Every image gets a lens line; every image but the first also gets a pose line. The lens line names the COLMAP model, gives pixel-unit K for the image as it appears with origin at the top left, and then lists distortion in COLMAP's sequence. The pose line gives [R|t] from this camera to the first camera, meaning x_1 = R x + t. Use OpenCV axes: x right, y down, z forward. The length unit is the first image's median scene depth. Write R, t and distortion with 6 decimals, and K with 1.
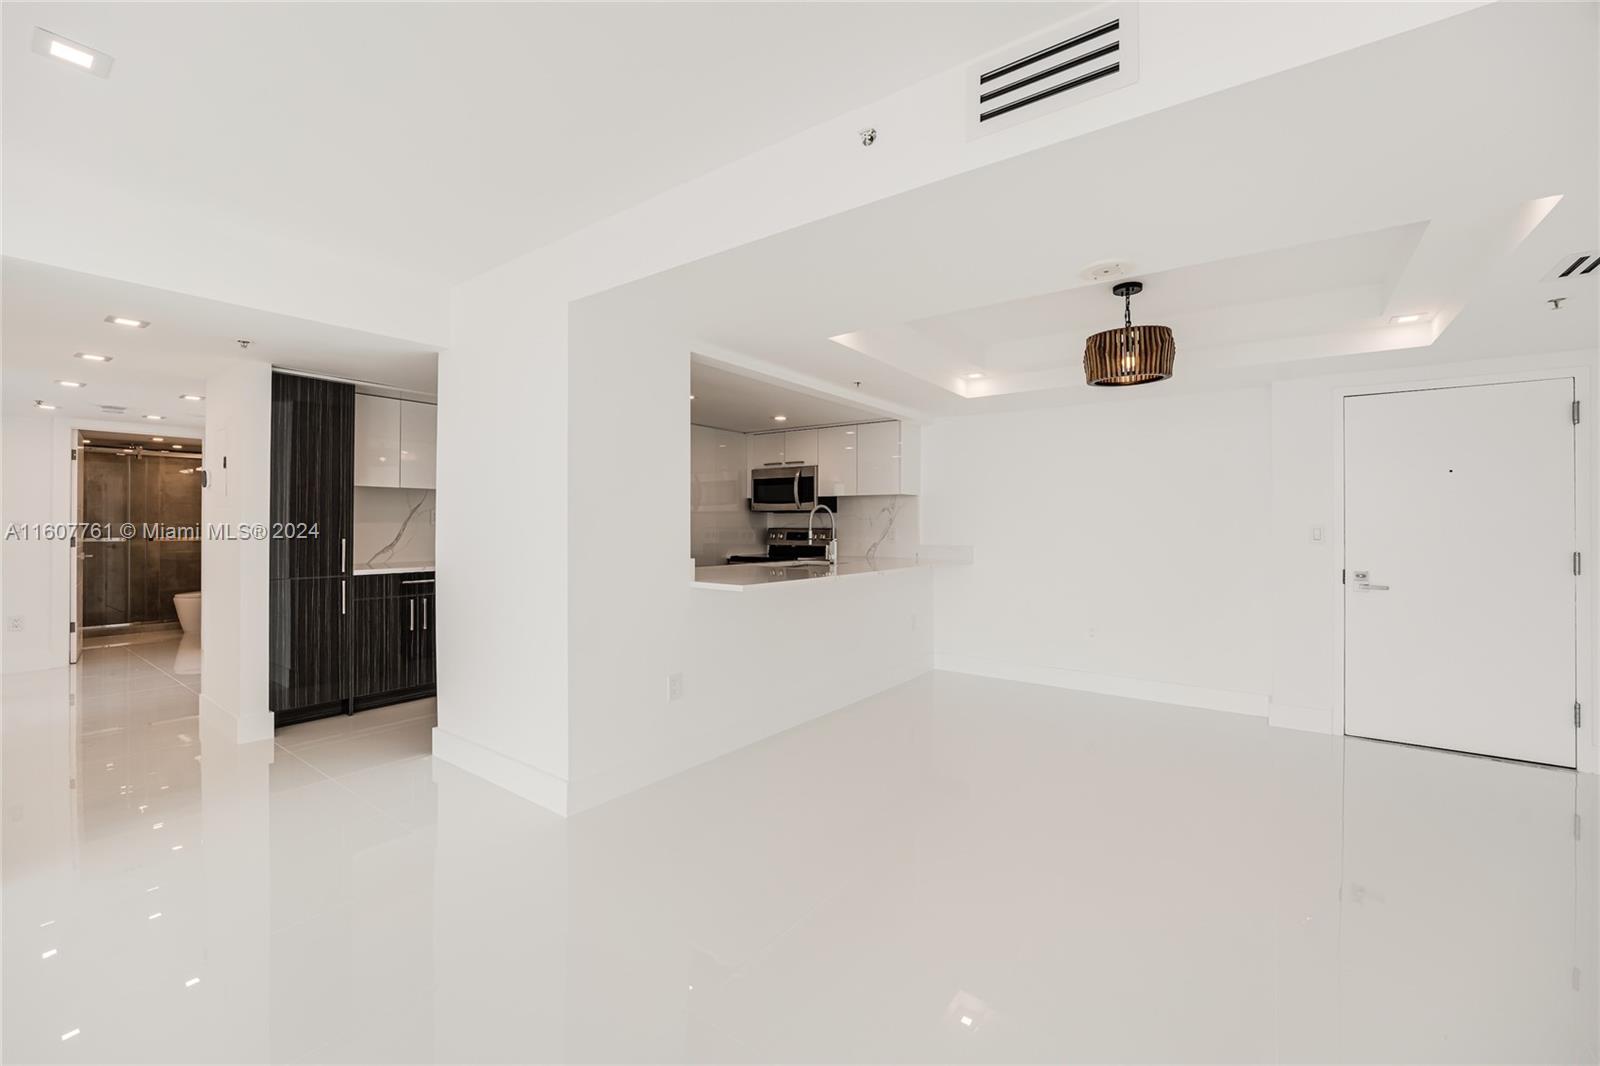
lens RADIAL K [[649.8, 0, 799.8], [0, 649.8, 518.2], [0, 0, 1]] dist [-0.009882, 0.000659]
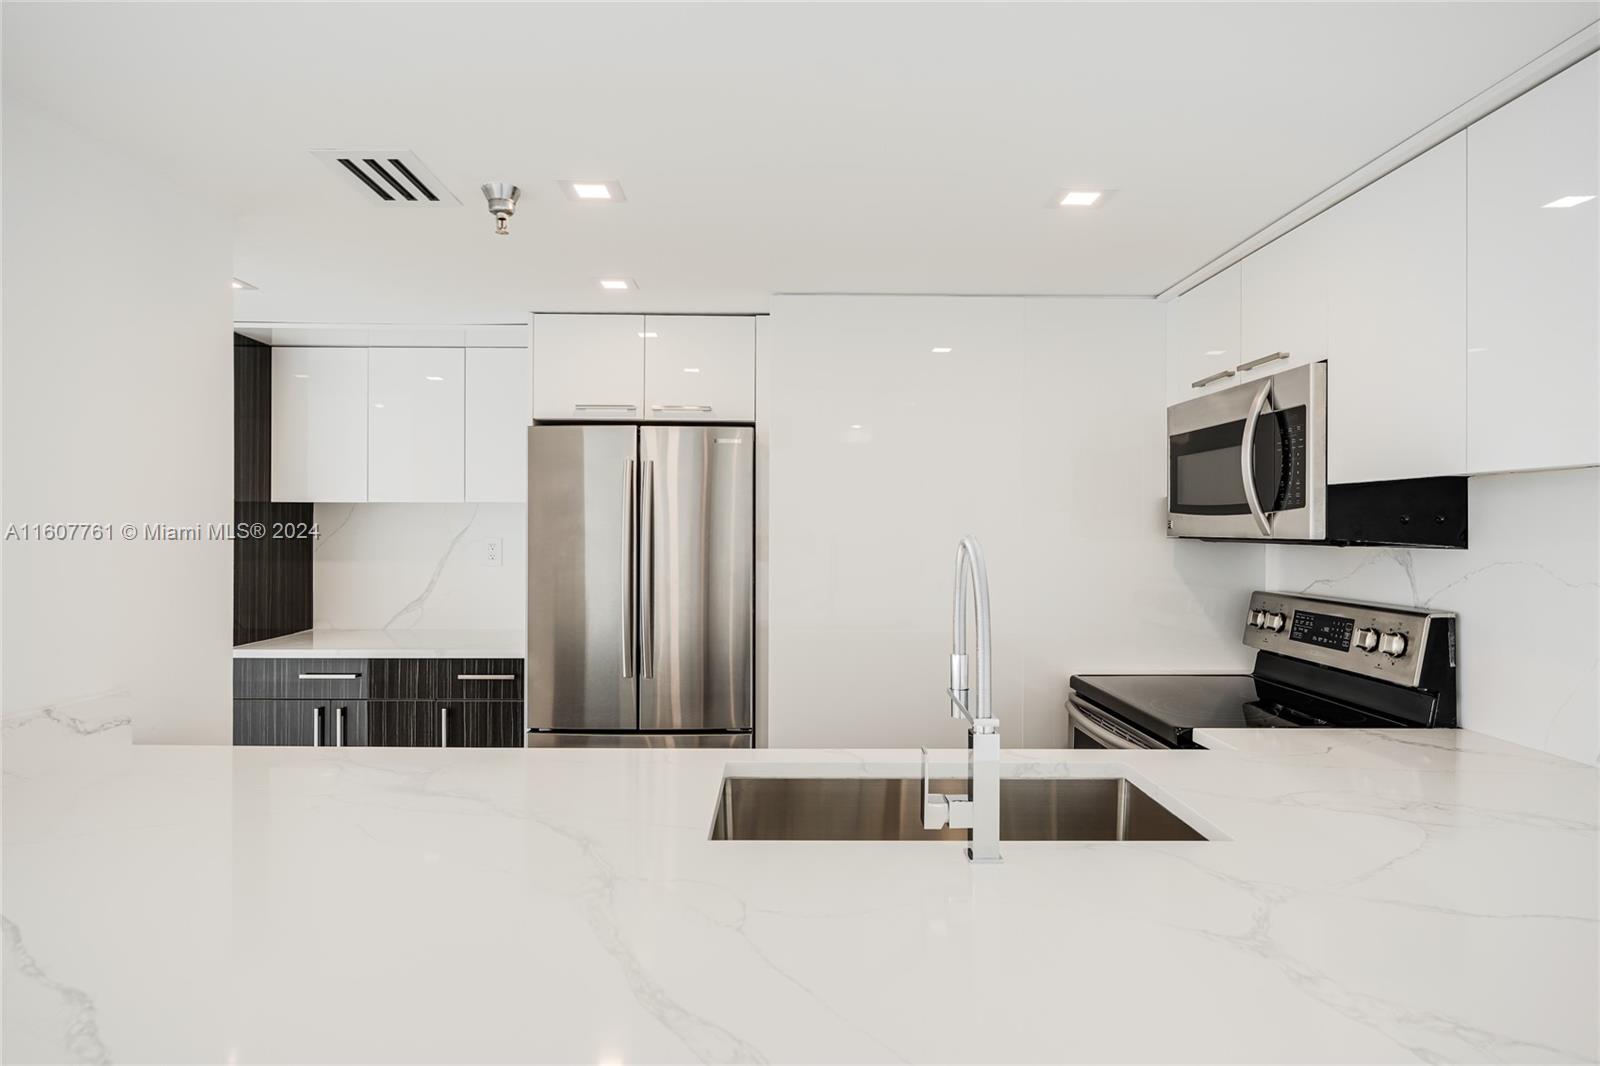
lens RADIAL K [[898.5, 0, 795.0], [0, 898.5, 532.0], [0, 0, 1]] dist [-0.009032, -0.000720]
pose [[0.578621, 0.002823, -0.815591, 0.231118], [0.006361, 0.999948, 0.007975, -0.023868], [0.815571, -0.009803, 0.578573, 0.786127]]
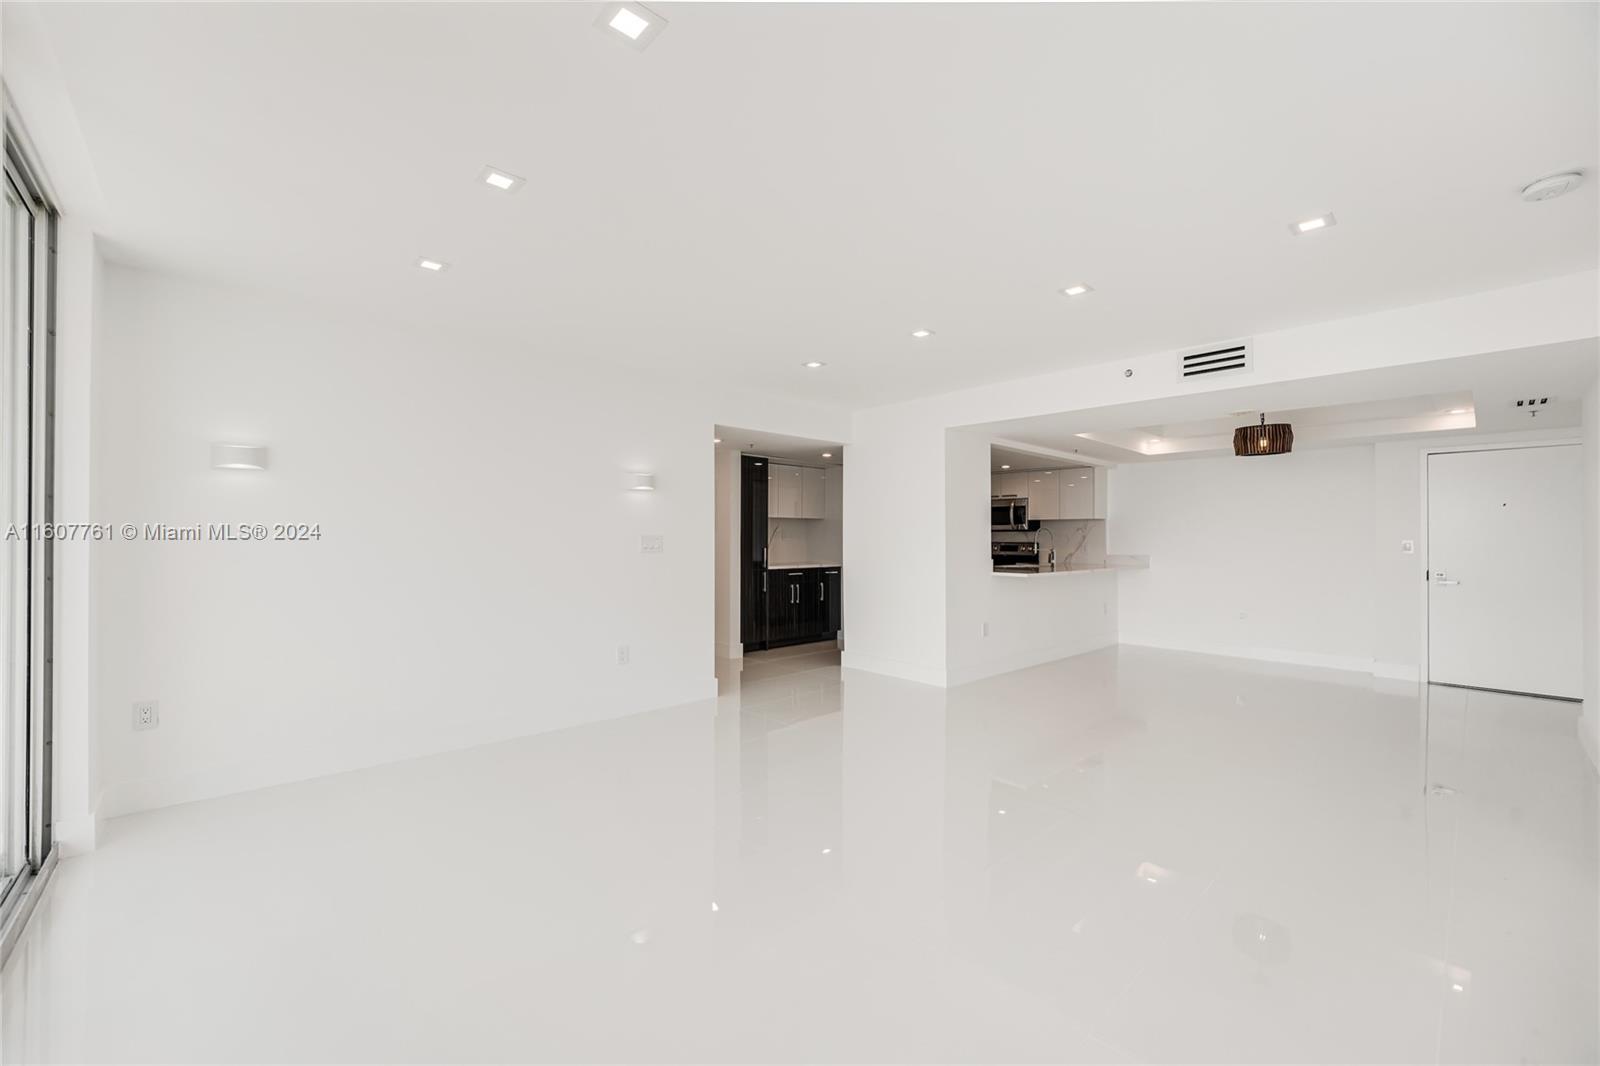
lens RADIAL K [[649.8, 0, 799.9], [0, 649.8, 534.6], [0, 0, 1]] dist [-0.009882, 0.000659]
pose [[0.982576, -0.001073, -0.185859, -0.243137], [0.001683, 0.999994, 0.003125, -0.008591], [0.185855, -0.003383, 0.982571, -0.588508]]
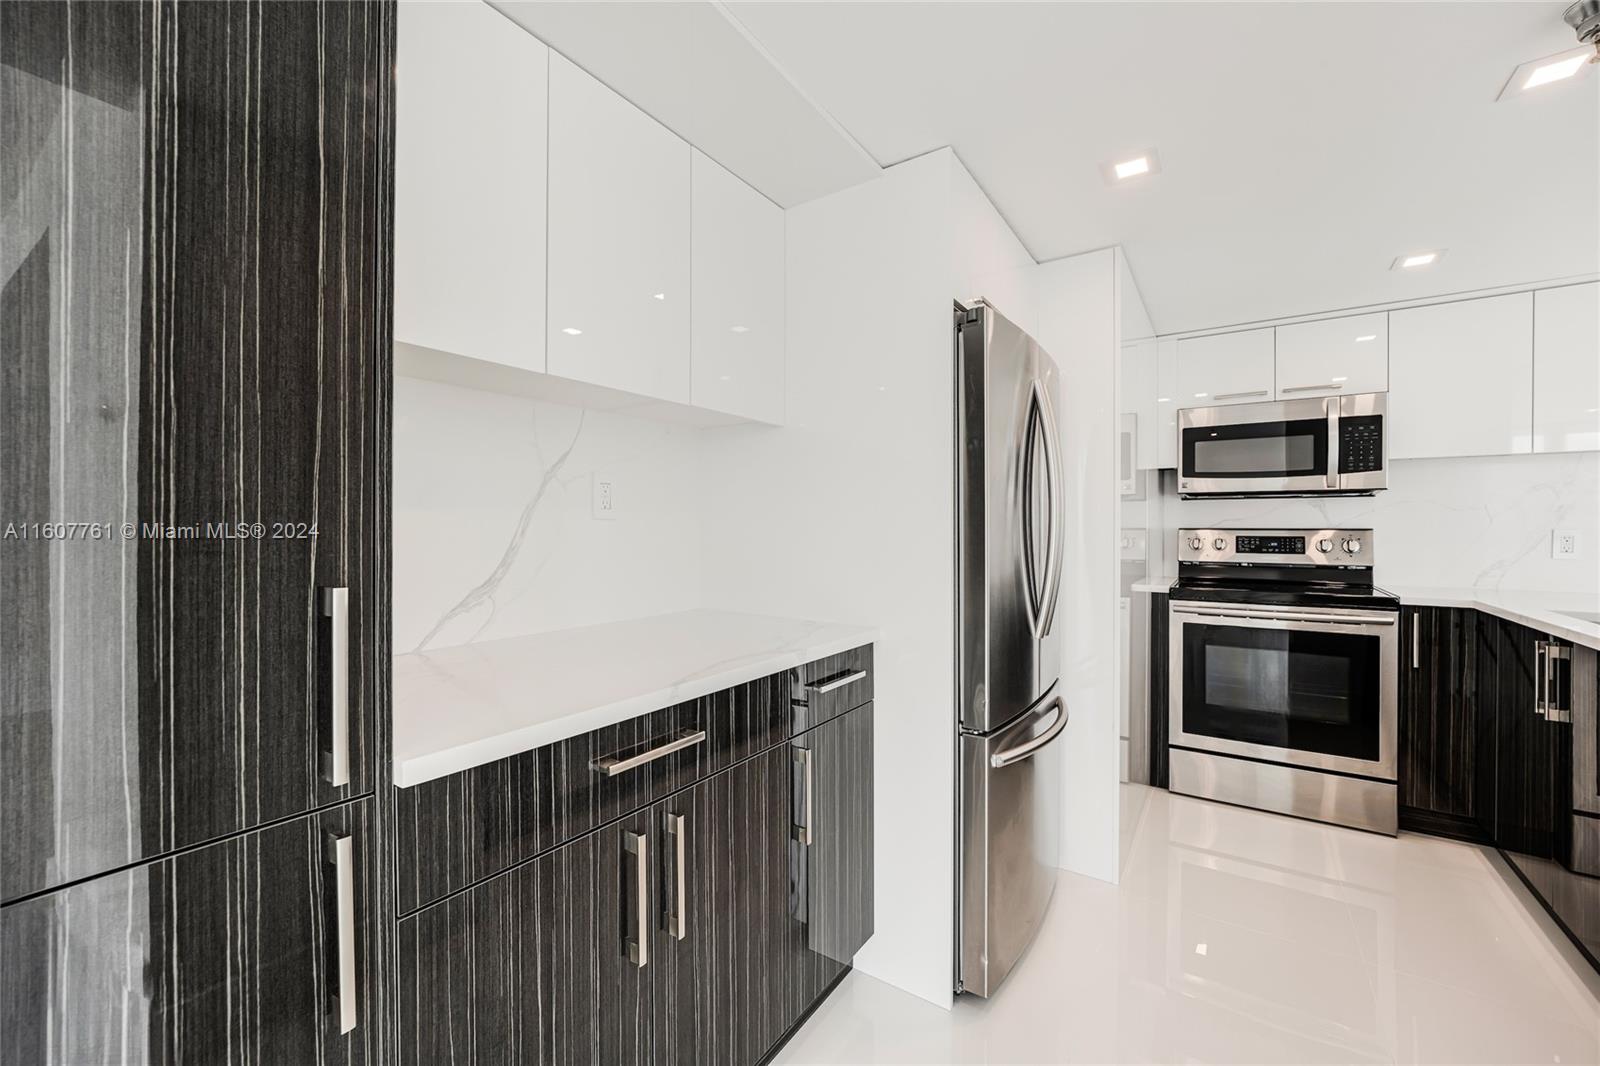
lens RADIAL K [[649.8, 0, 808.4], [0, 649.8, 528.4], [0, 0, 1]] dist [-0.009882, 0.000659]
pose [[0.999965, 0.000604, 0.008373, -0.475190], [-0.000736, 0.999876, 0.015759, 0.010862], [-0.008362, -0.015764, 0.999841, 0.675795]]
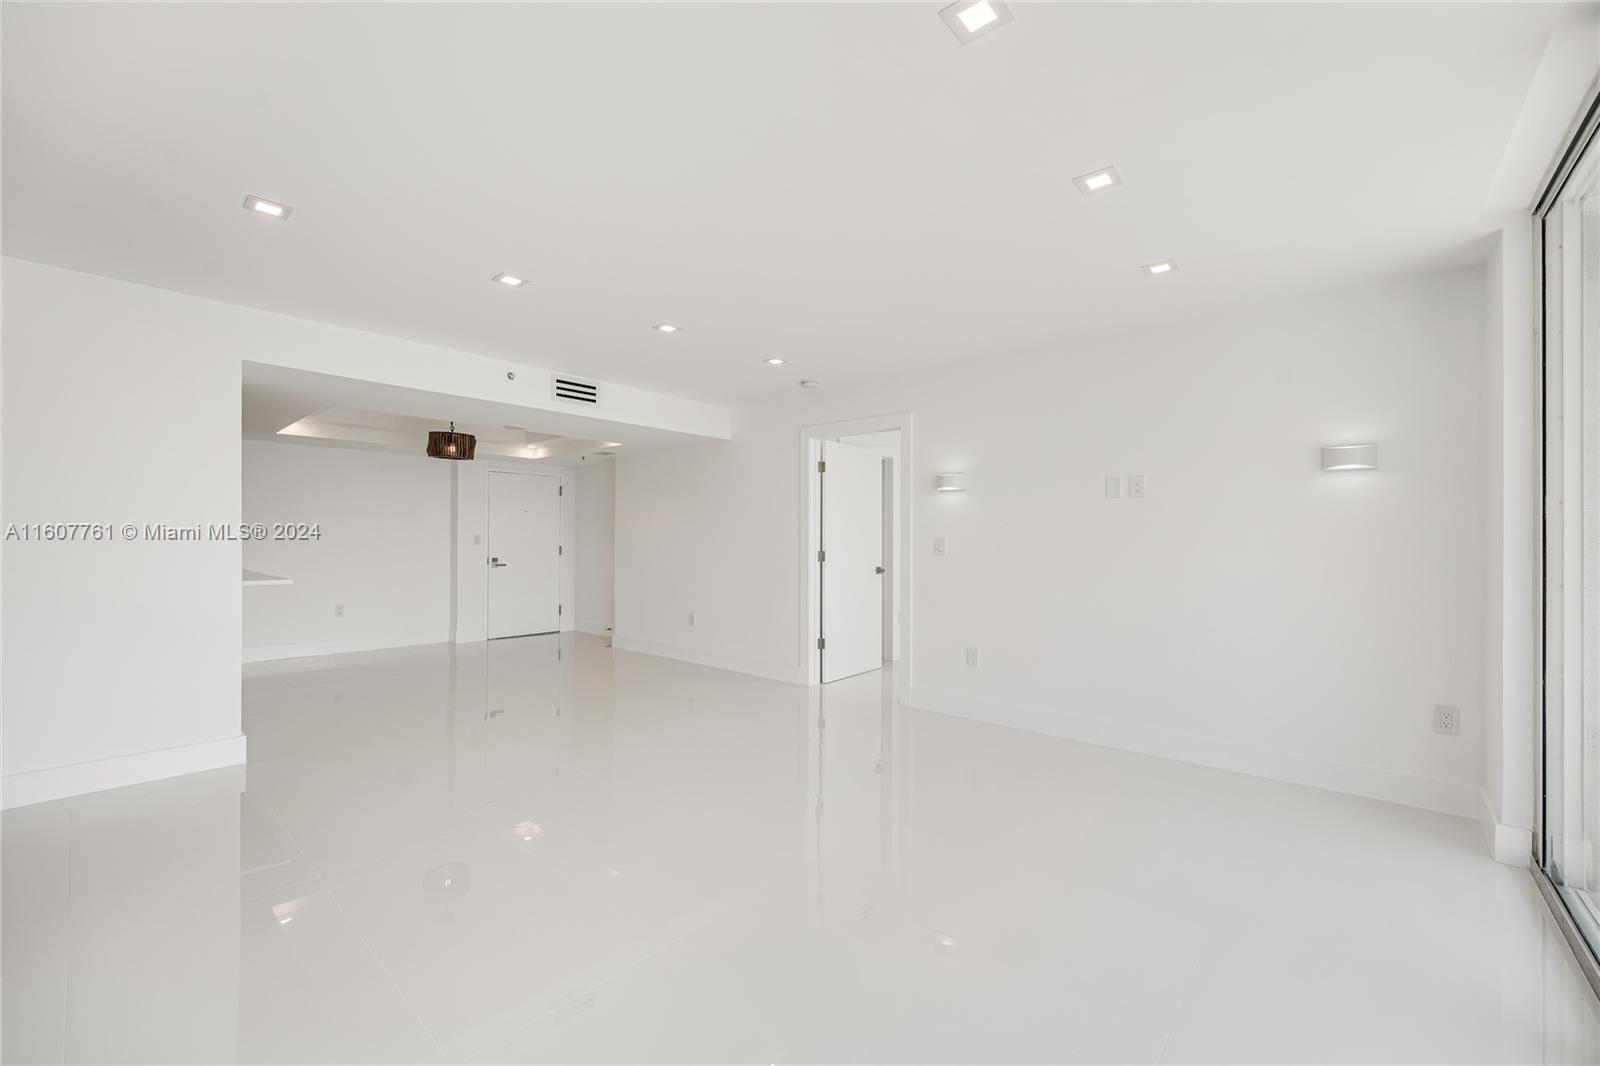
lens RADIAL K [[649.8, 0, 801.5], [0, 649.8, 534.6], [0, 0, 1]] dist [-0.009882, 0.000659]
pose [[0.096432, 0.006538, 0.995318, -0.889294], [-0.013126, 0.999900, -0.005296, 0.006036], [-0.995253, -0.012554, 0.096509, -0.138492]]
